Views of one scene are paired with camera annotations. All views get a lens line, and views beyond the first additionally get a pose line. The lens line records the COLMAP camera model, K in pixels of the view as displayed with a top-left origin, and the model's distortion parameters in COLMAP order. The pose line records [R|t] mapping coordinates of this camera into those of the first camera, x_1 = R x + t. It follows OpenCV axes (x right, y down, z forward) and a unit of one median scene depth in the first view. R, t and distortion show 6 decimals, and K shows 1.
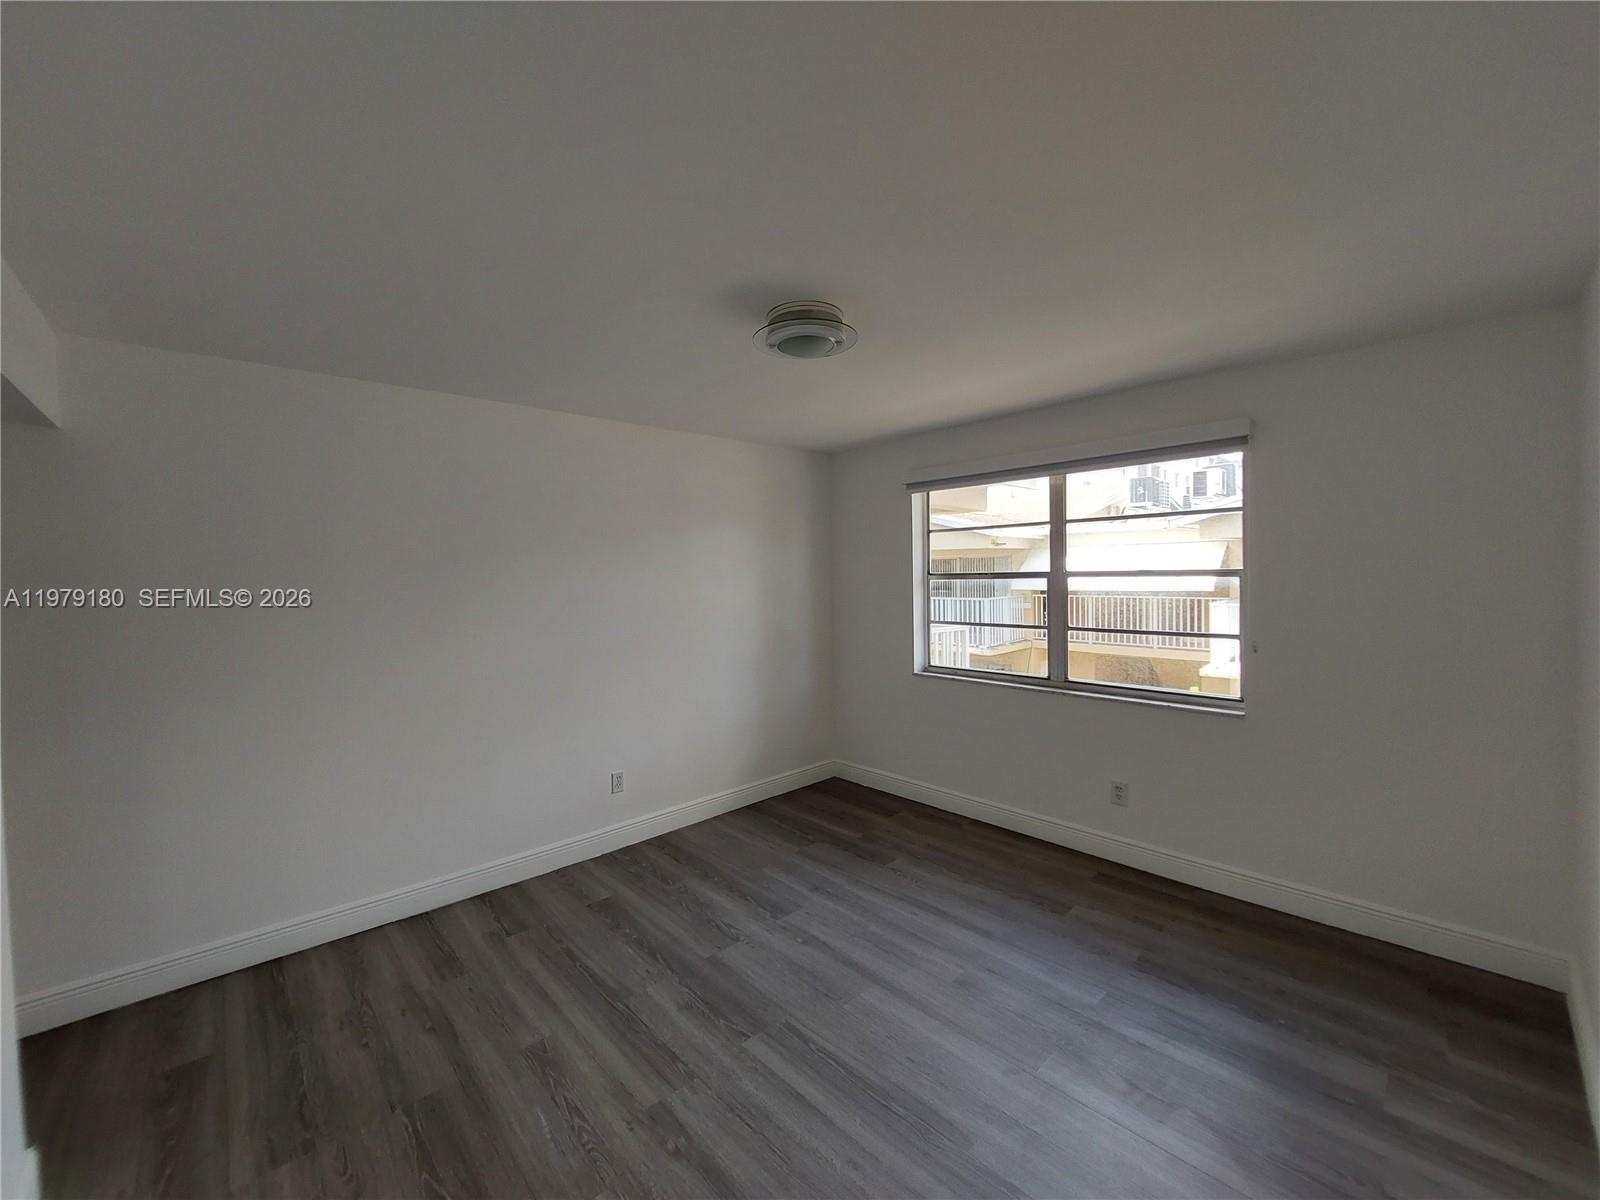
lens RADIAL K [[639.0, 0, 796.4], [0, 639.0, 598.4], [0, 0, 1]] dist [-0.010720, 0.000398]
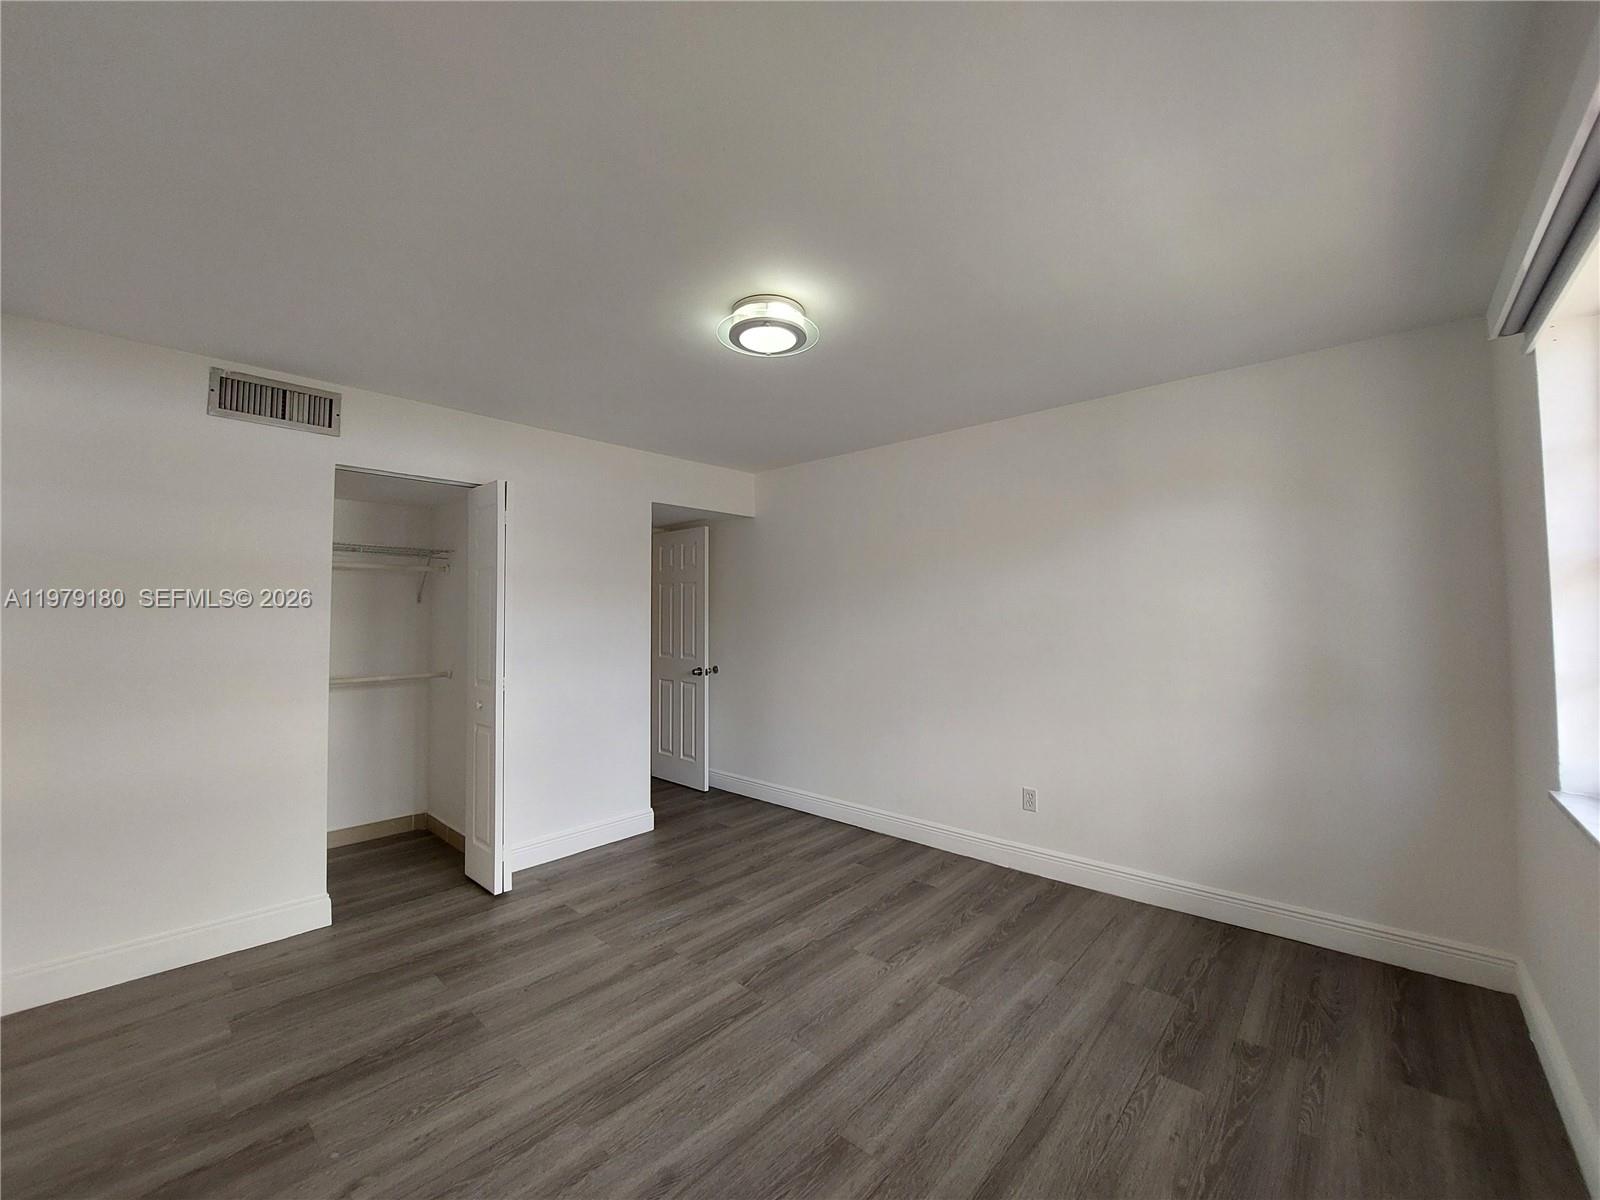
lens RADIAL K [[639.0, 0, 793.8], [0, 639.0, 596.9], [0, 0, 1]] dist [-0.010720, 0.000398]
pose [[0.095912, -0.003301, -0.995384, 0.768618], [-0.034120, 0.999396, -0.006602, 0.015702], [0.994805, 0.034595, 0.095741, 0.711775]]
